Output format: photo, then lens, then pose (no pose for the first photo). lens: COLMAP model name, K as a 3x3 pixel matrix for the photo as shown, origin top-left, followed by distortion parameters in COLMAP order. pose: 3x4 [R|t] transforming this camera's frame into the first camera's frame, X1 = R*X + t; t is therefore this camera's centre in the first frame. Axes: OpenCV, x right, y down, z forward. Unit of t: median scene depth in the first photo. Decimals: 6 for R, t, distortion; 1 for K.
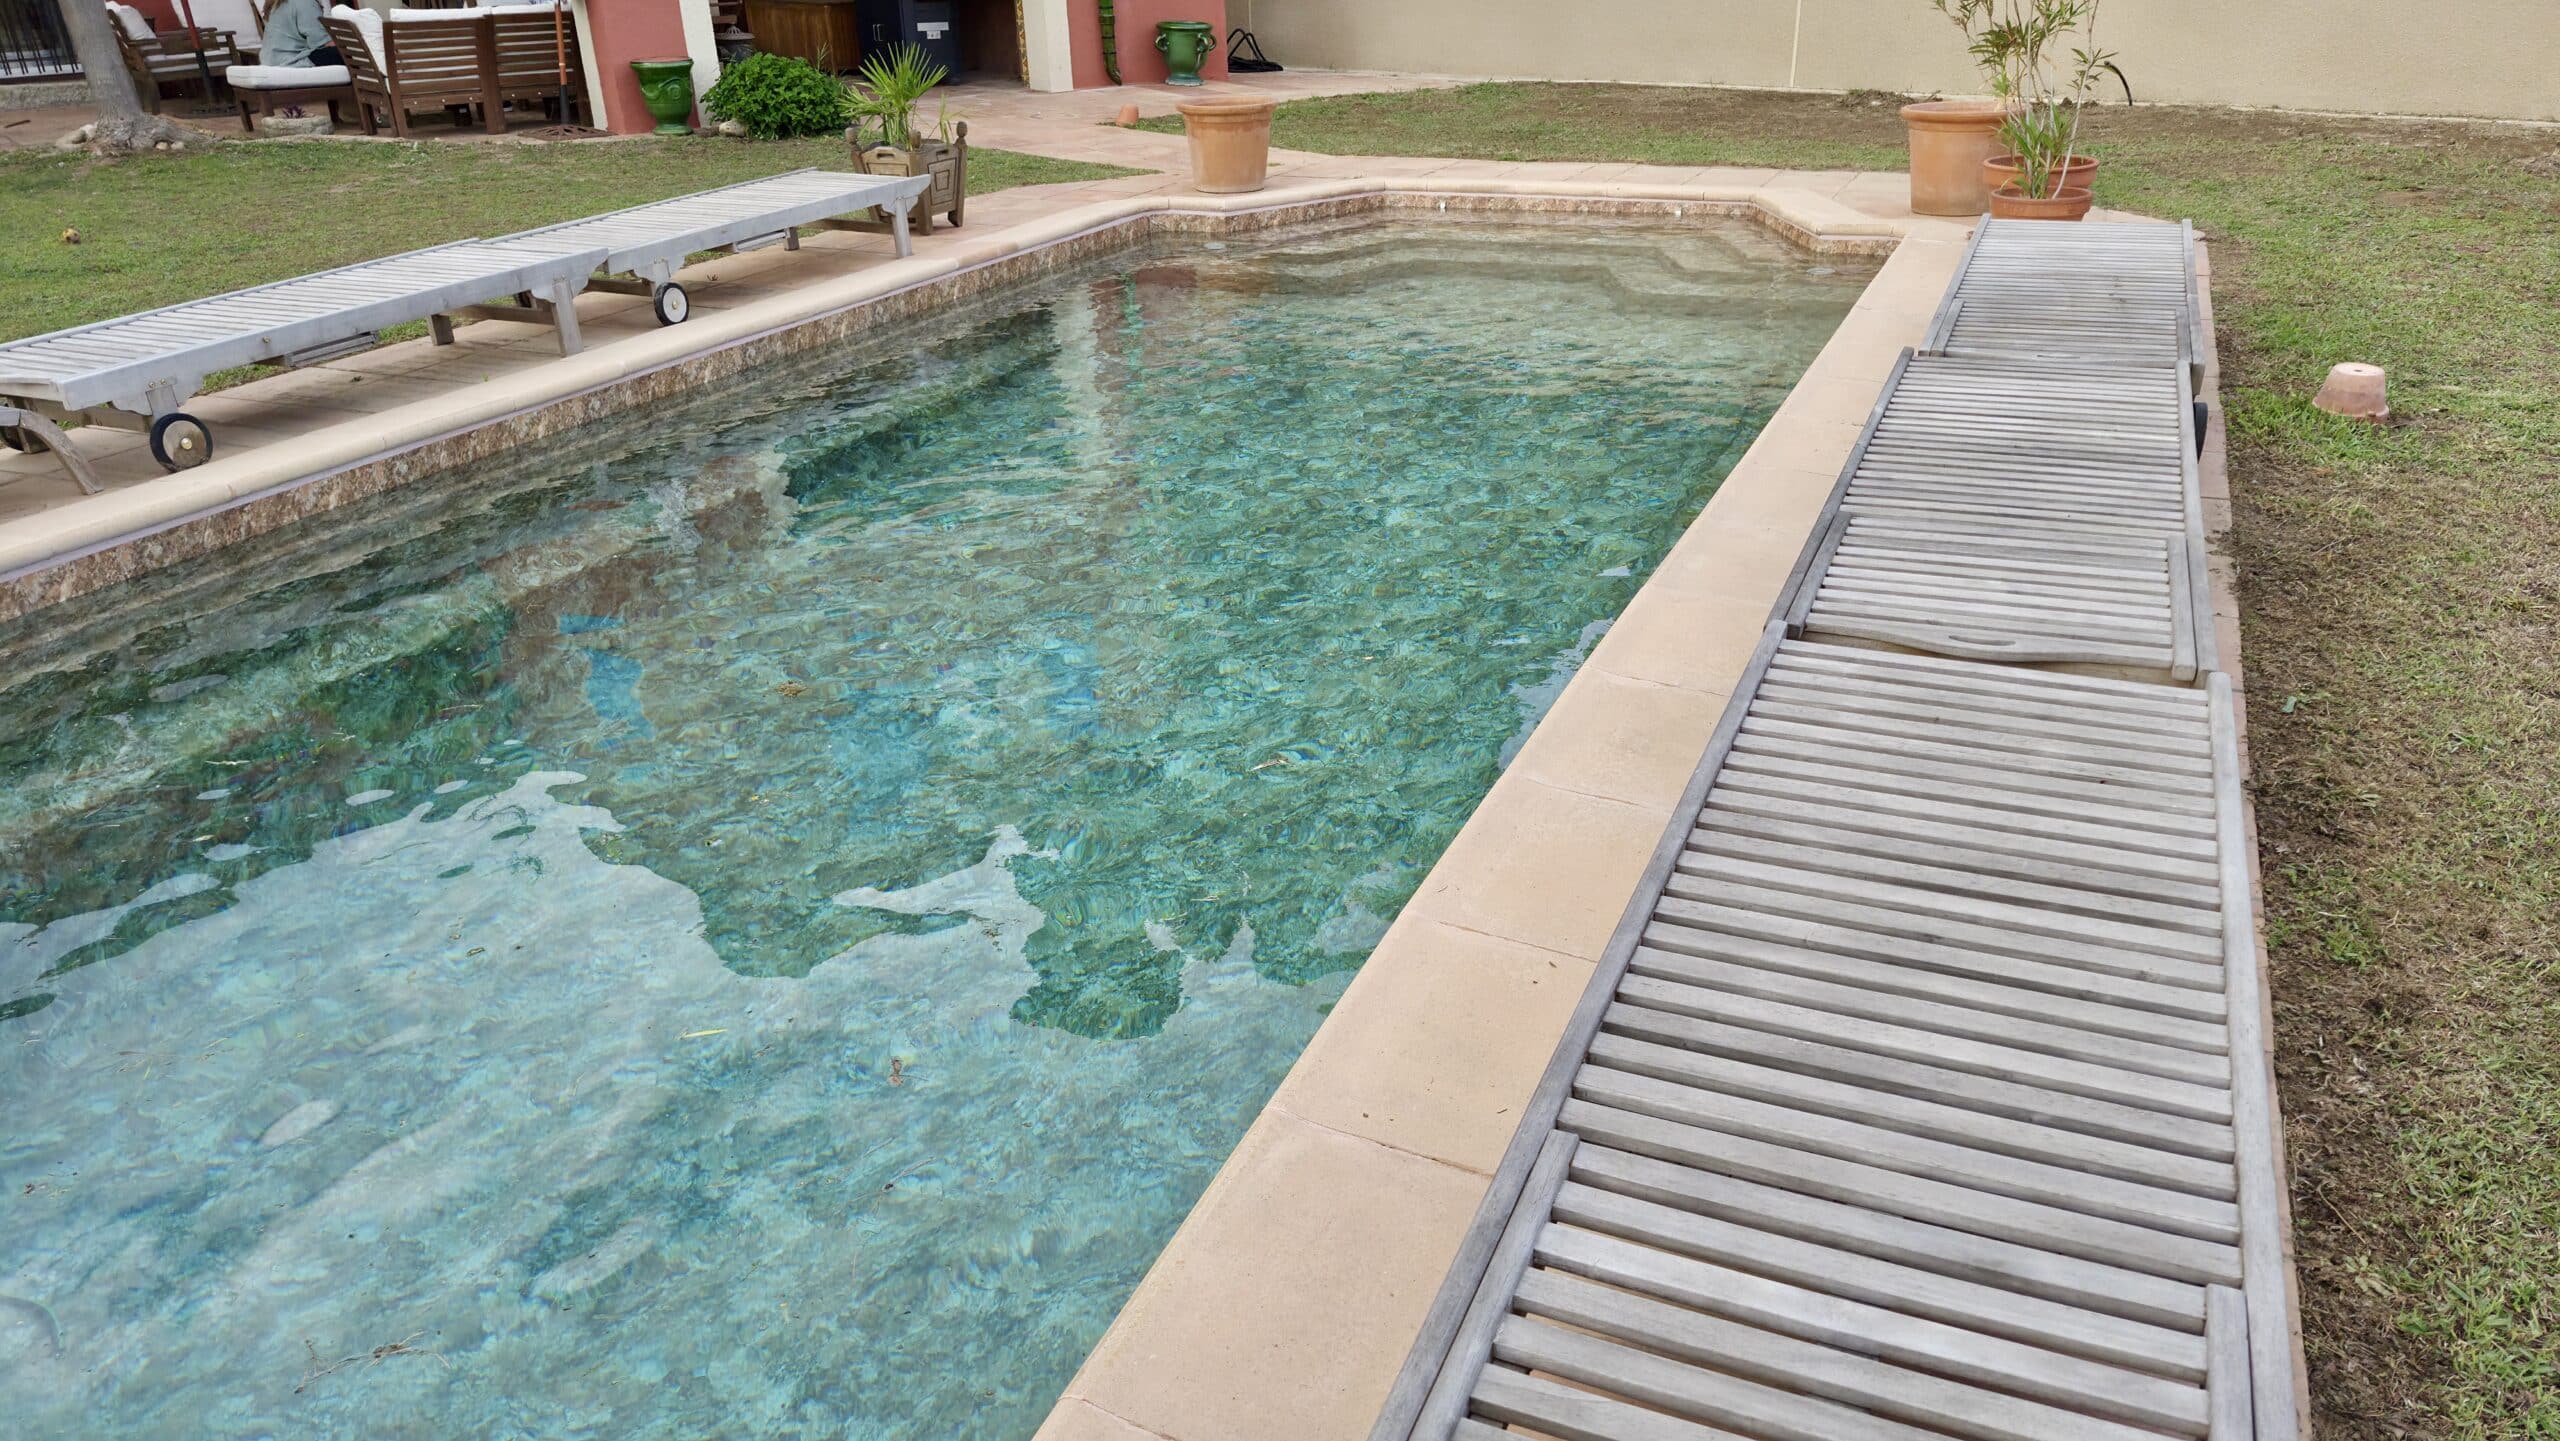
lens RADIAL K [[1740.8, 0, 1319.4], [0, 1740.8, 762.9], [0, 0, 1]] dist [0.080823, -0.097836]
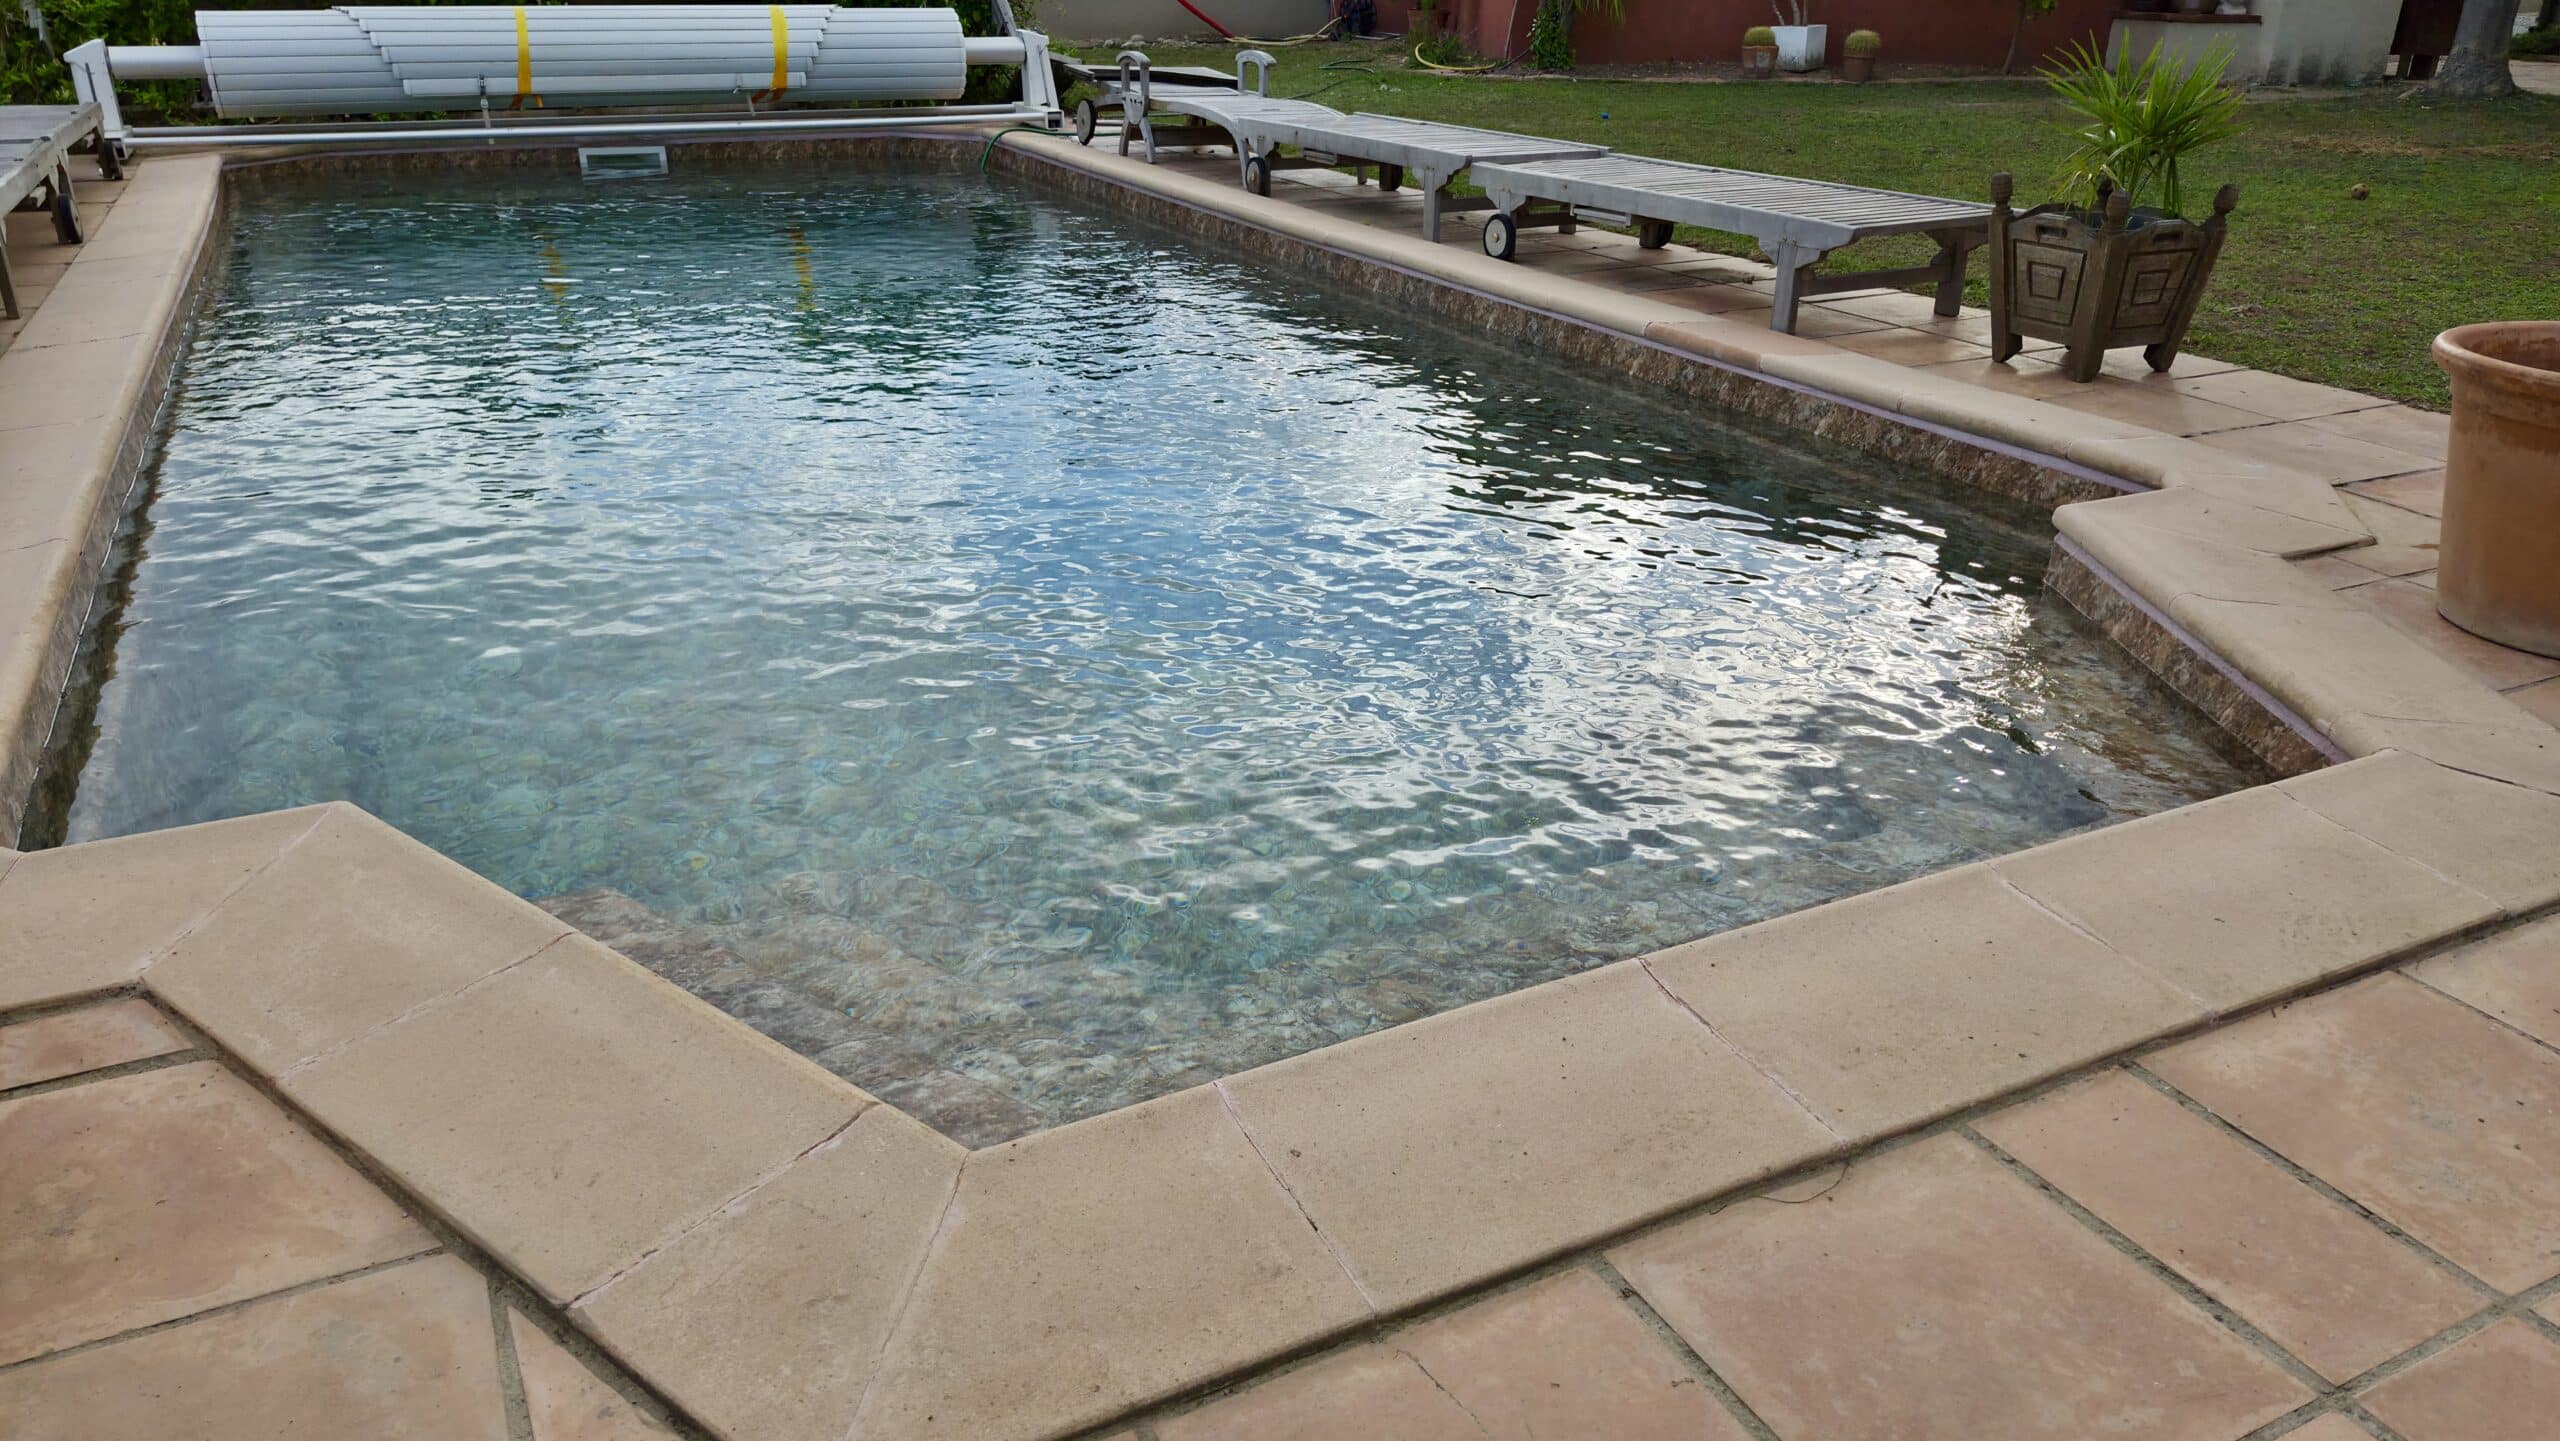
lens RADIAL K [[1740.8, 0, 1319.4], [0, 1740.8, 762.9], [0, 0, 1]] dist [0.080823, -0.097836]
pose [[-0.645067, 0.338158, -0.685229, 0.321570], [-0.324333, 0.690795, 0.646228, -0.474543], [0.691879, 0.639103, -0.335933, 1.057605]]
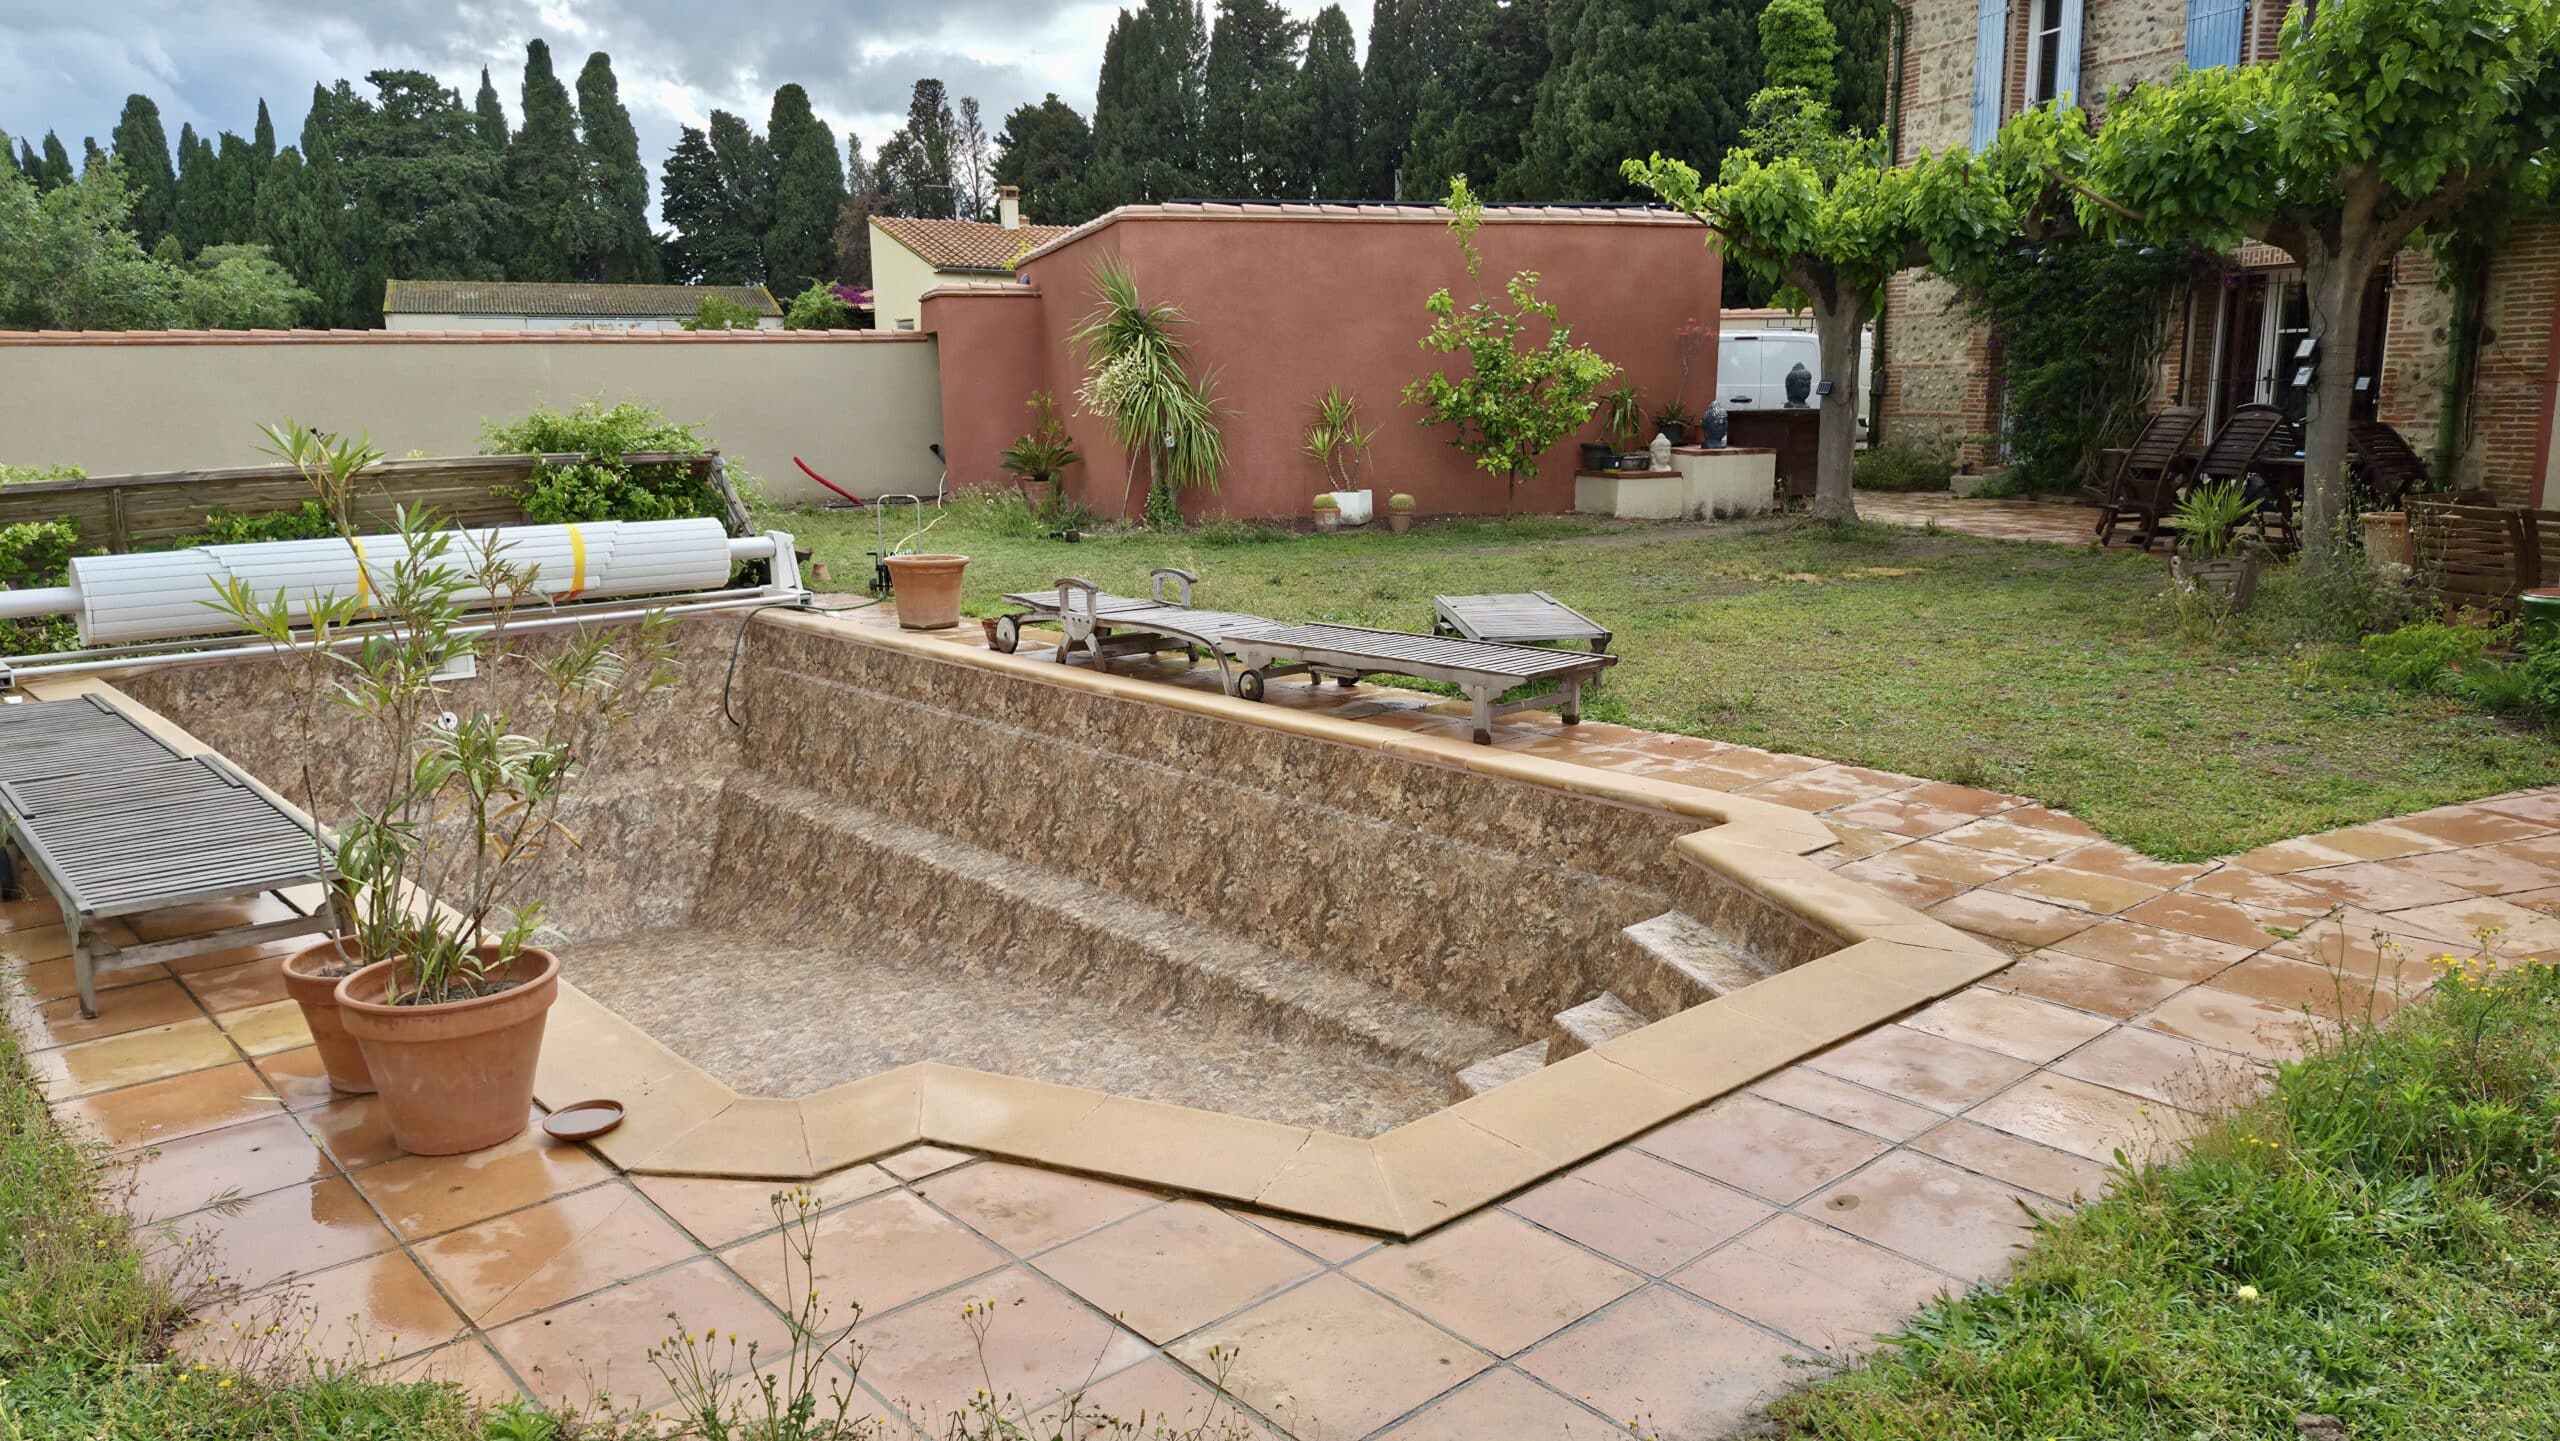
lens RADIAL K [[1762.5, 0, 1280.0], [0, 1762.5, 720.5], [0, 0, 1]] dist [0.111912, -0.177465]
pose [[-0.432863, 0.202556, -0.878408, 0.598070], [-0.370716, 0.848220, 0.378276, -0.558660], [0.821705, 0.489381, -0.292072, 1.056229]]
